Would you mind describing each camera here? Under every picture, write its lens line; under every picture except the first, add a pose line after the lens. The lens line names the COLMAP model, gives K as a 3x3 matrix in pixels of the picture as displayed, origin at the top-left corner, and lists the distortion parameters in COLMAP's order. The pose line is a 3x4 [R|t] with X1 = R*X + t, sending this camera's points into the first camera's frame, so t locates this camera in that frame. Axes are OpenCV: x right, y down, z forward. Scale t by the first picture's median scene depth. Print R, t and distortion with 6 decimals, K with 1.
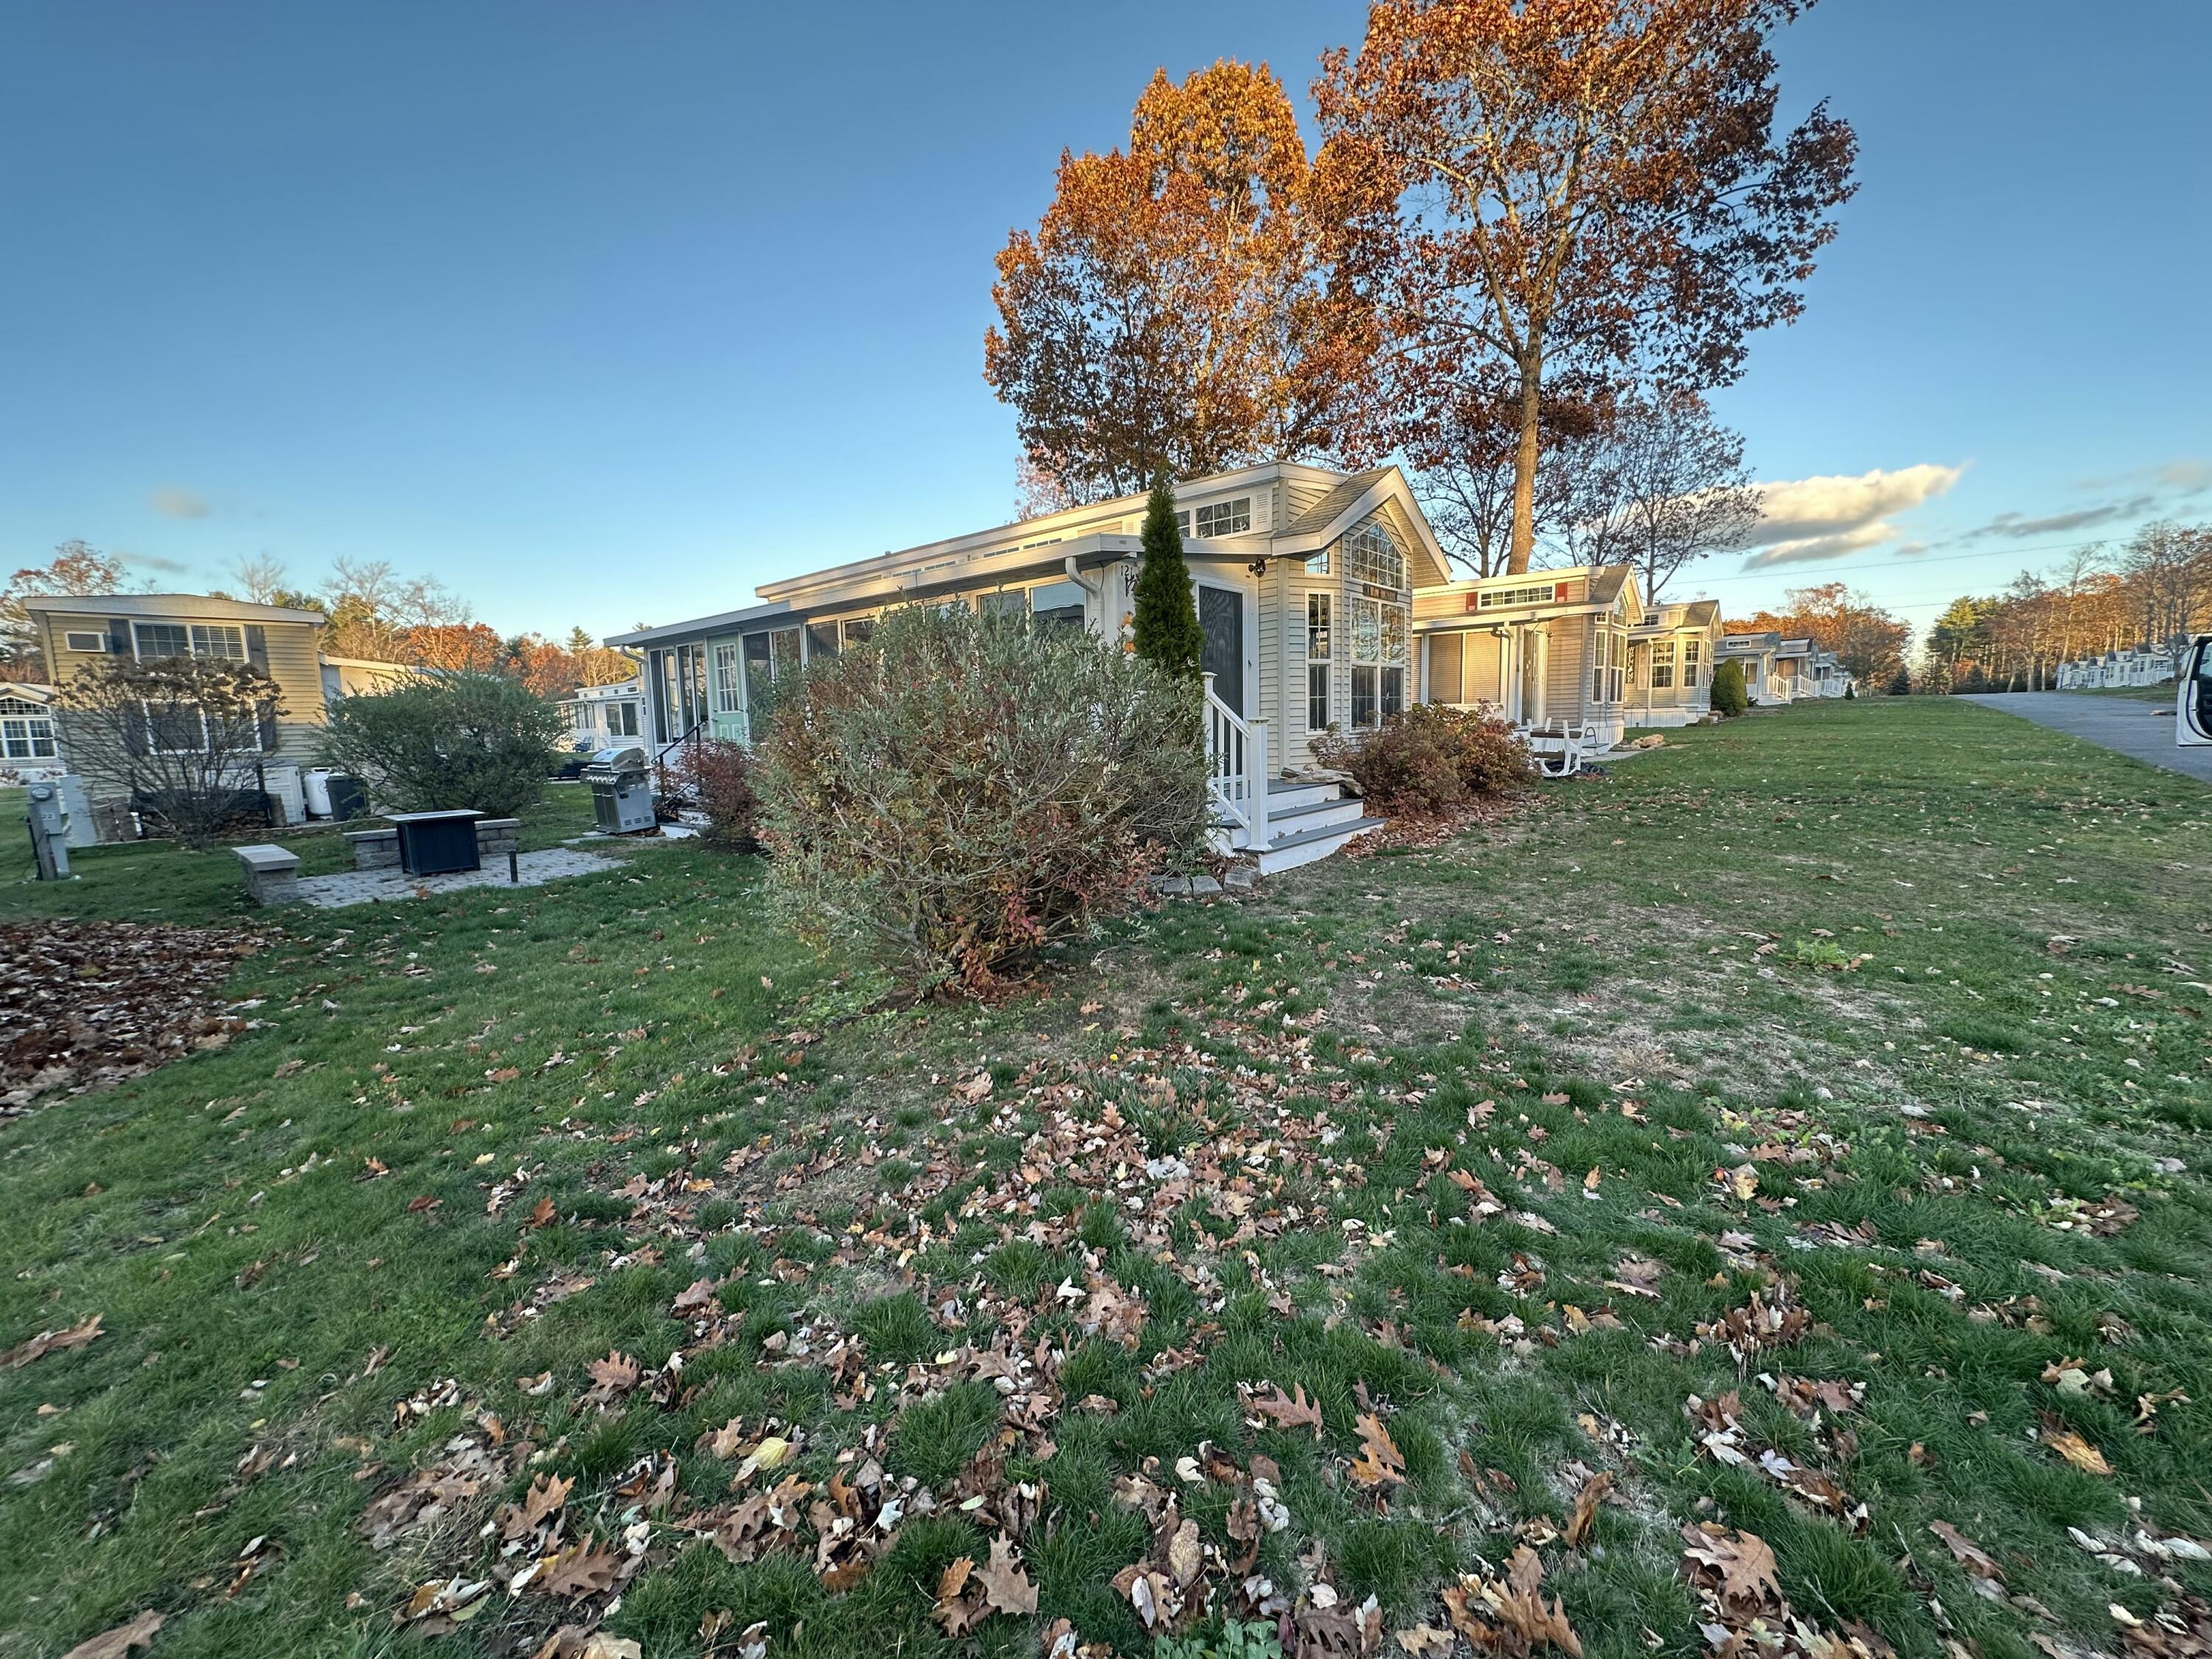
lens RADIAL K [[878.7, 0, 1105.8], [0, 878.7, 828.7], [0, 0, 1]] dist [0.000228, -0.001026]
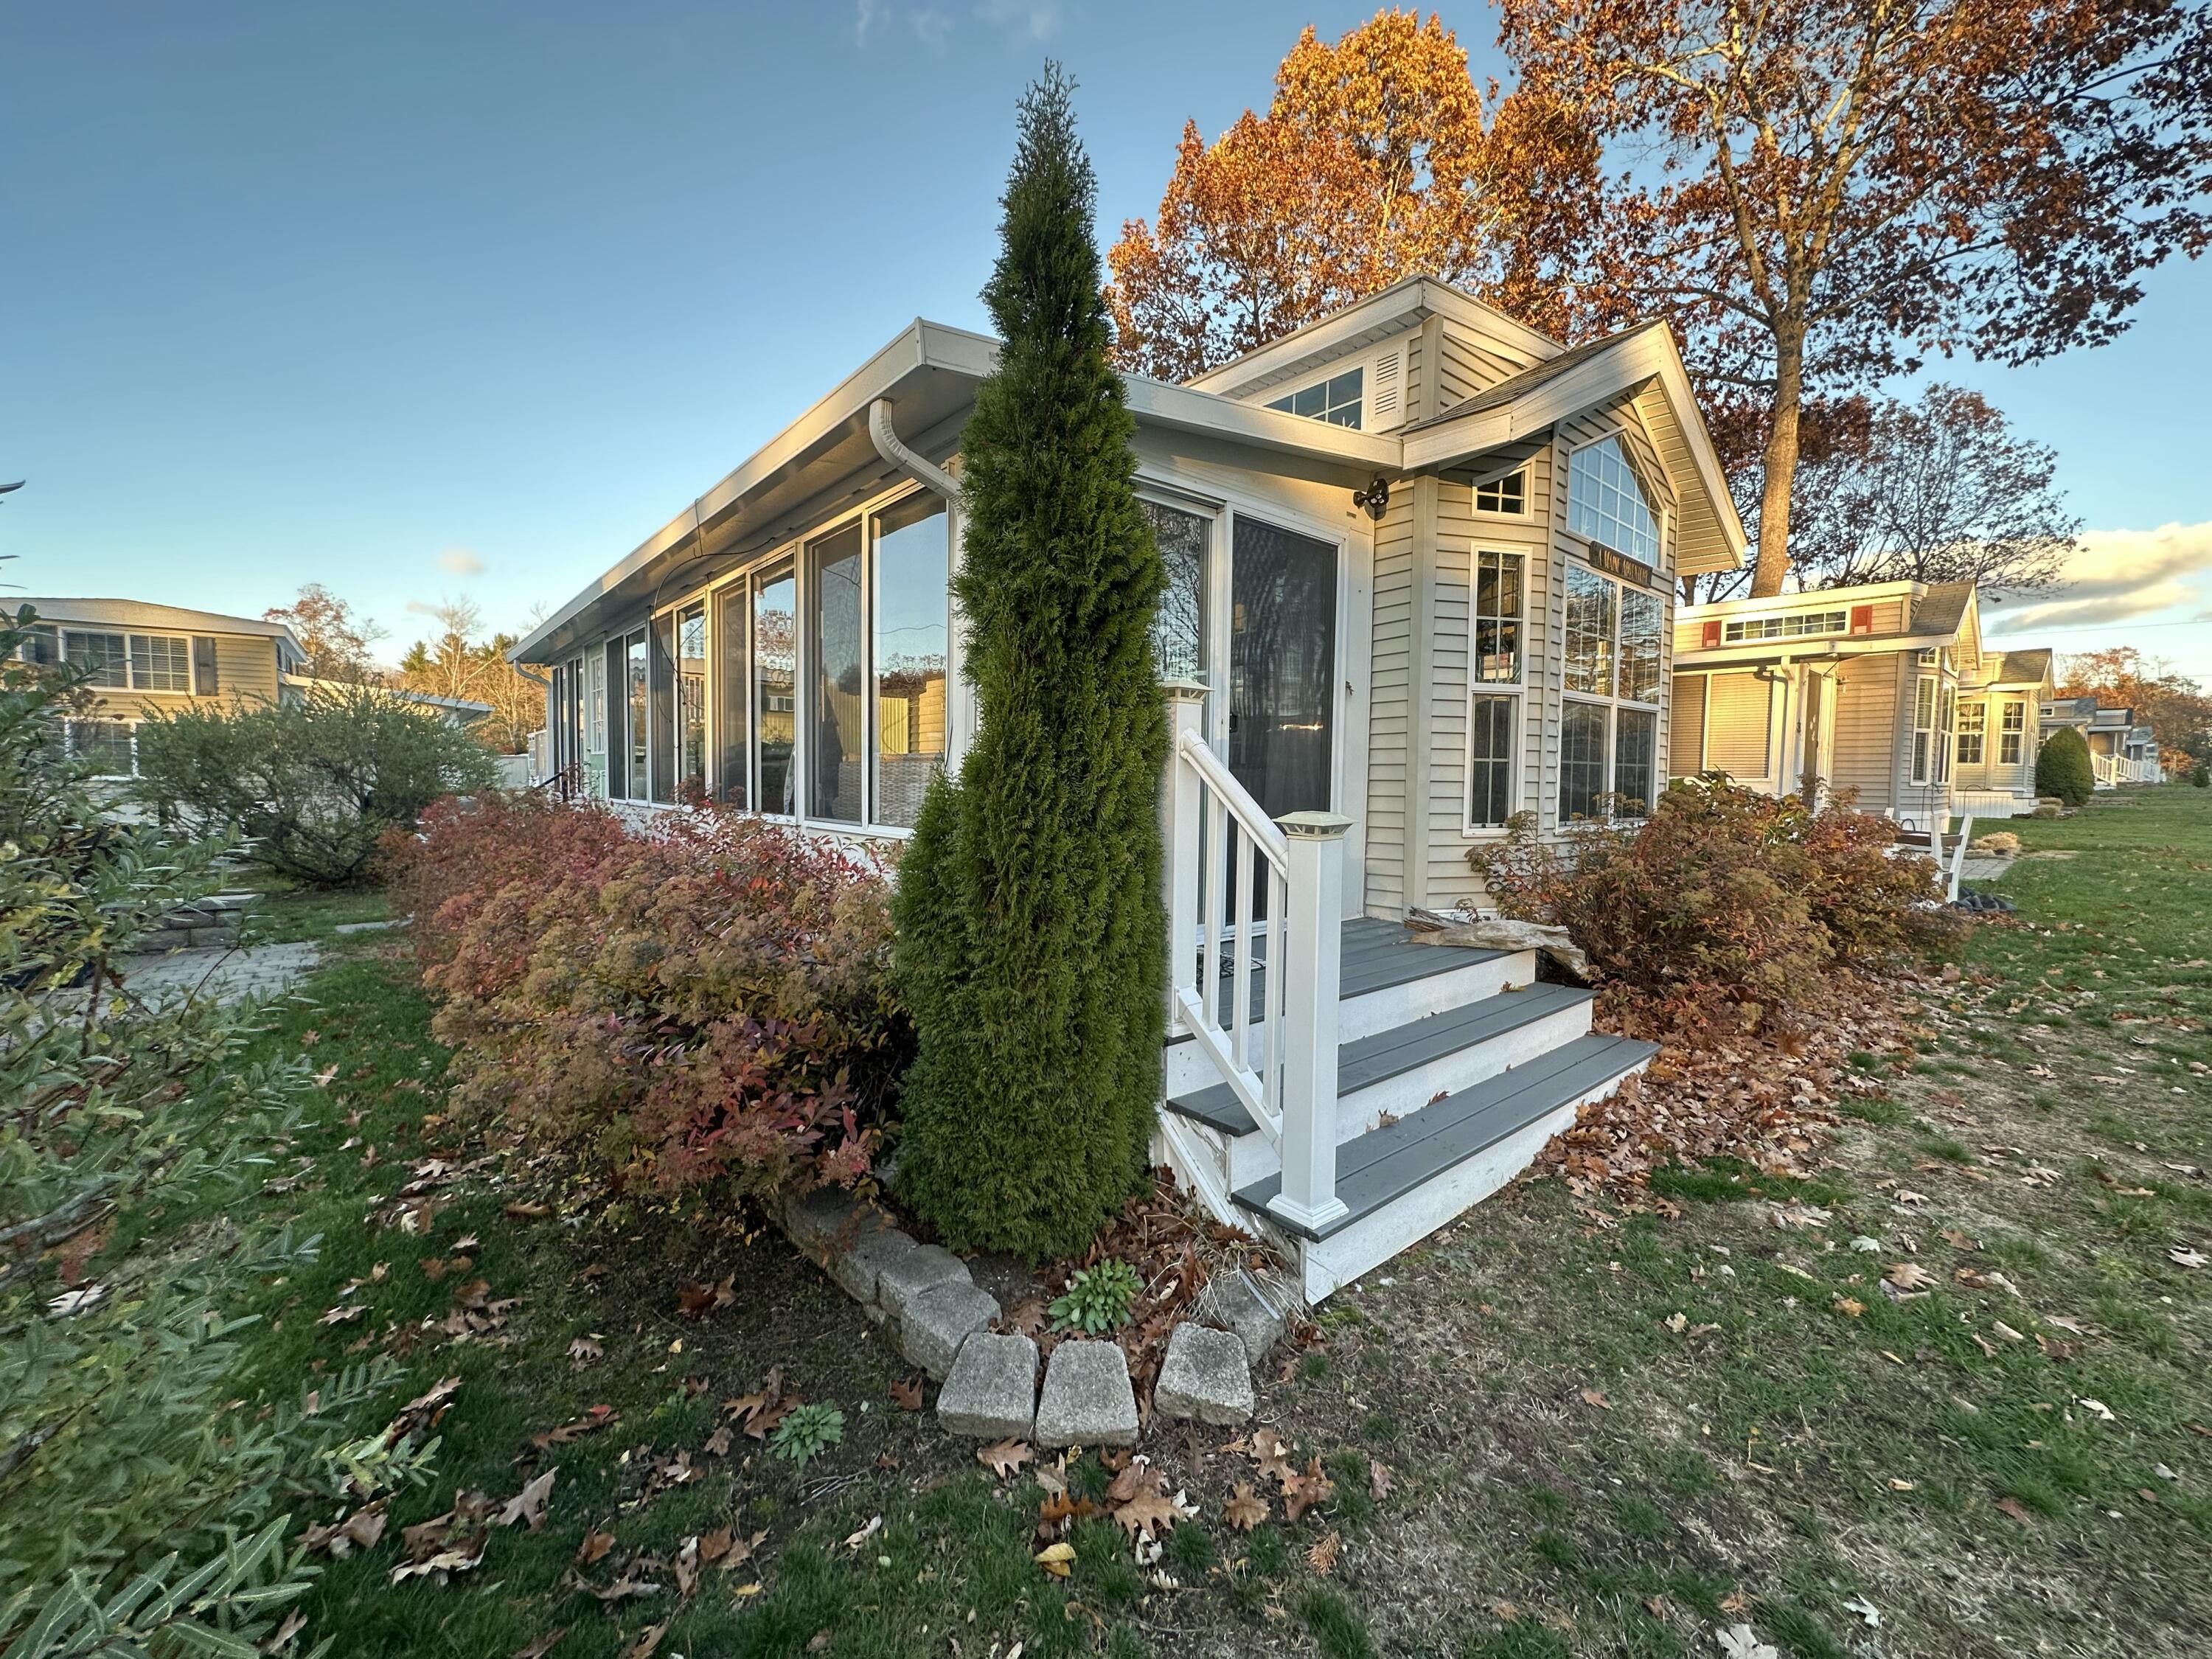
lens RADIAL K [[878.7, 0, 1105.8], [0, 878.7, 828.7], [0, 0, 1]] dist [0.000228, -0.001026]
pose [[0.986635, 0.046594, -0.156144, 0.046385], [-0.055921, 0.996870, -0.055886, -0.031091], [0.153052, 0.063871, 0.986152, 0.209588]]
